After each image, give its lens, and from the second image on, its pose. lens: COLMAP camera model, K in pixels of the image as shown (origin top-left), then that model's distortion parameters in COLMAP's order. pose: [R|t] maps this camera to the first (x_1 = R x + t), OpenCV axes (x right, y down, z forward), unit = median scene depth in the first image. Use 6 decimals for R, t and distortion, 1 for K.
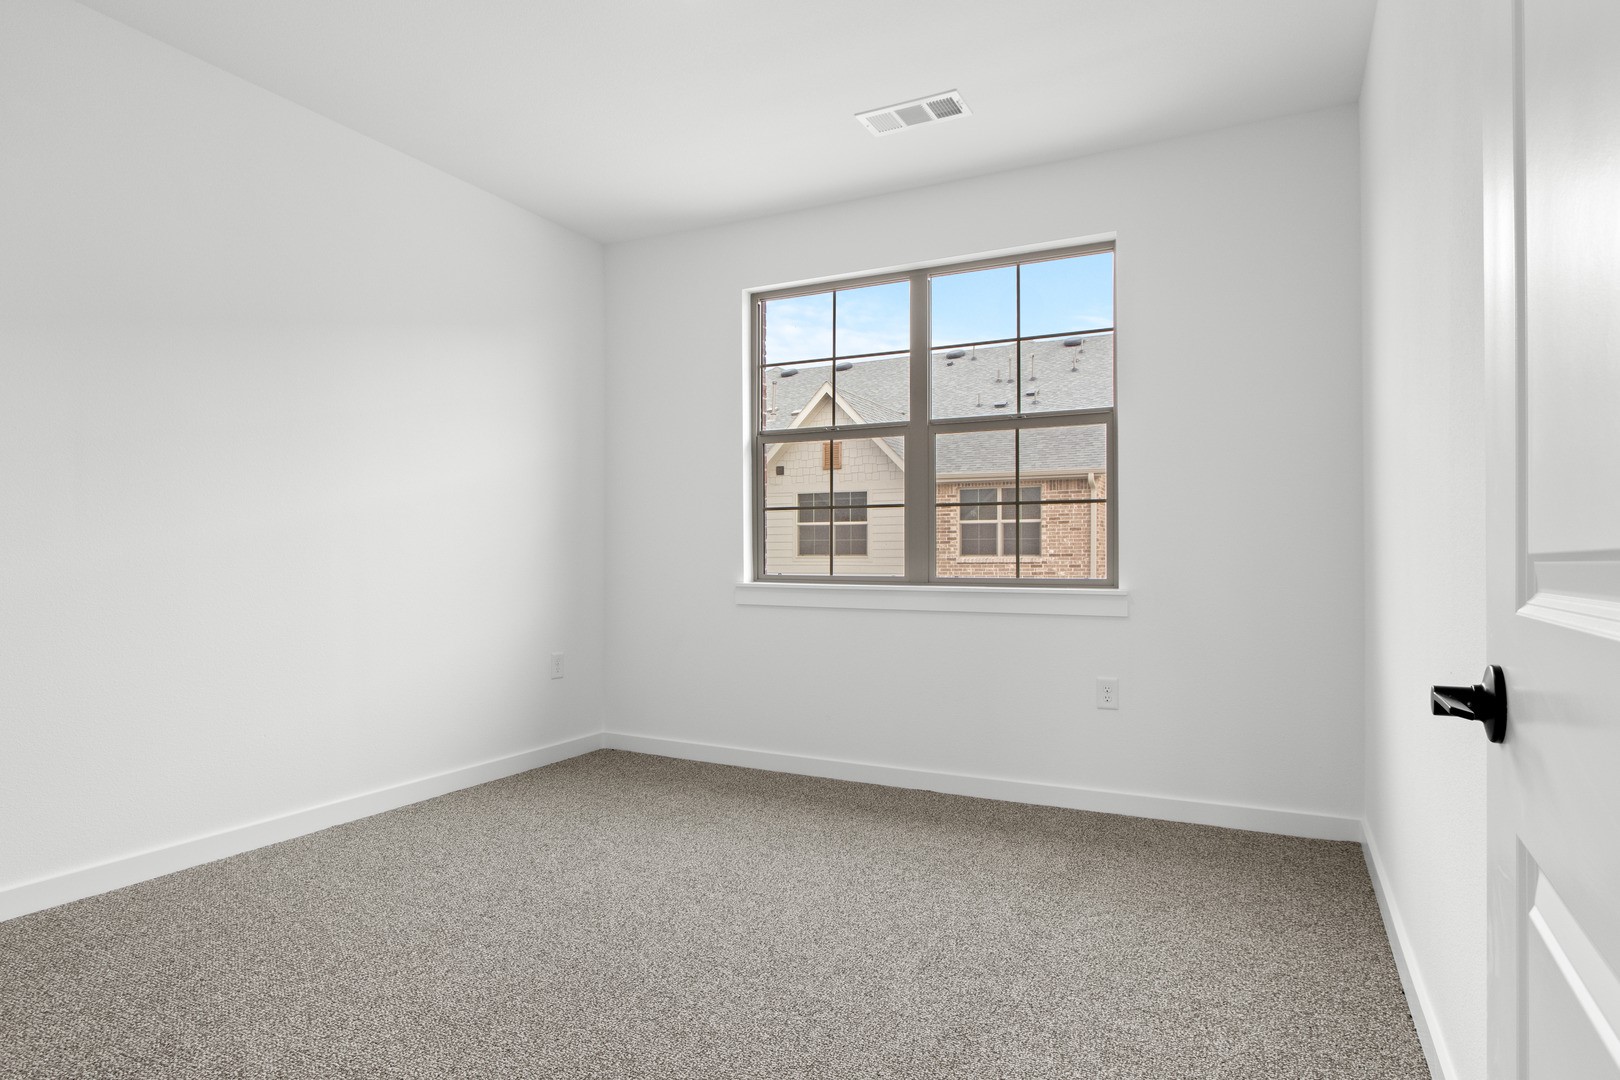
lens RADIAL K [[878.6, 0, 813.5], [0, 878.6, 555.8], [0, 0, 1]] dist [0.000862, 0.000125]
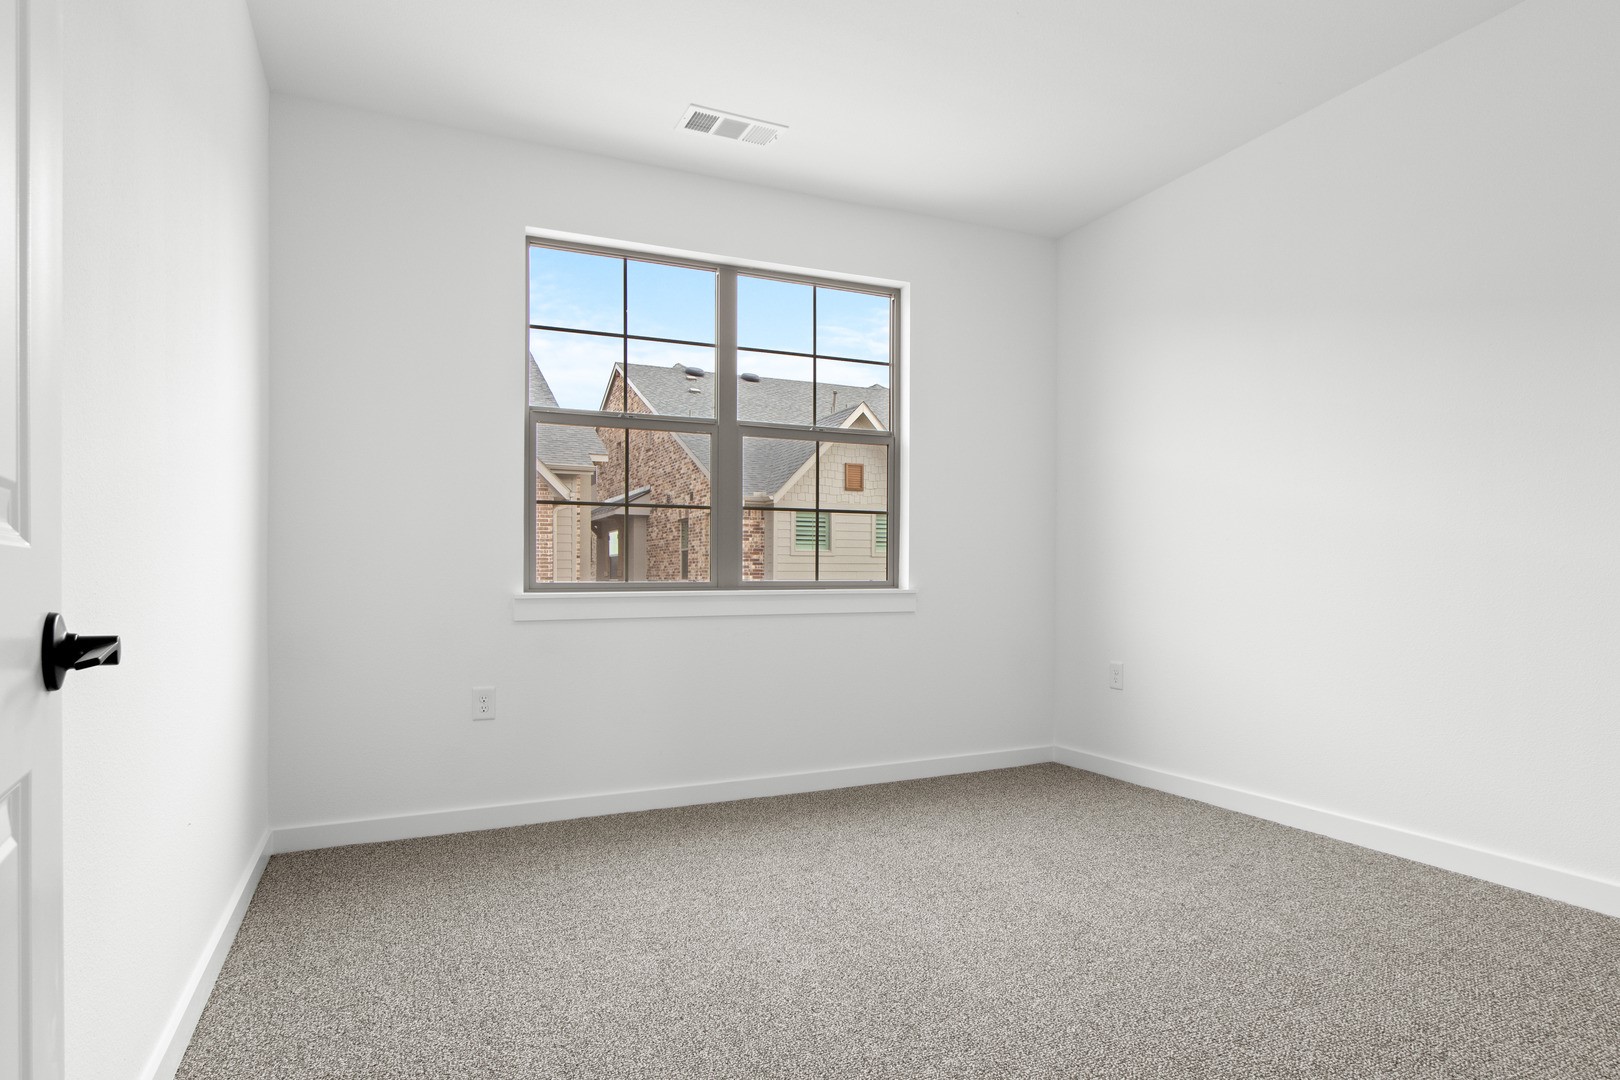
lens RADIAL K [[917.0, 0, 801.8], [0, 917.0, 570.9], [0, 0, 1]] dist [-0.001746, -0.000648]
pose [[0.628546, -0.010768, 0.777698, -0.617421], [0.000363, 0.999908, 0.013552, -0.001884], [-0.777772, -0.008235, 0.628492, 0.298980]]
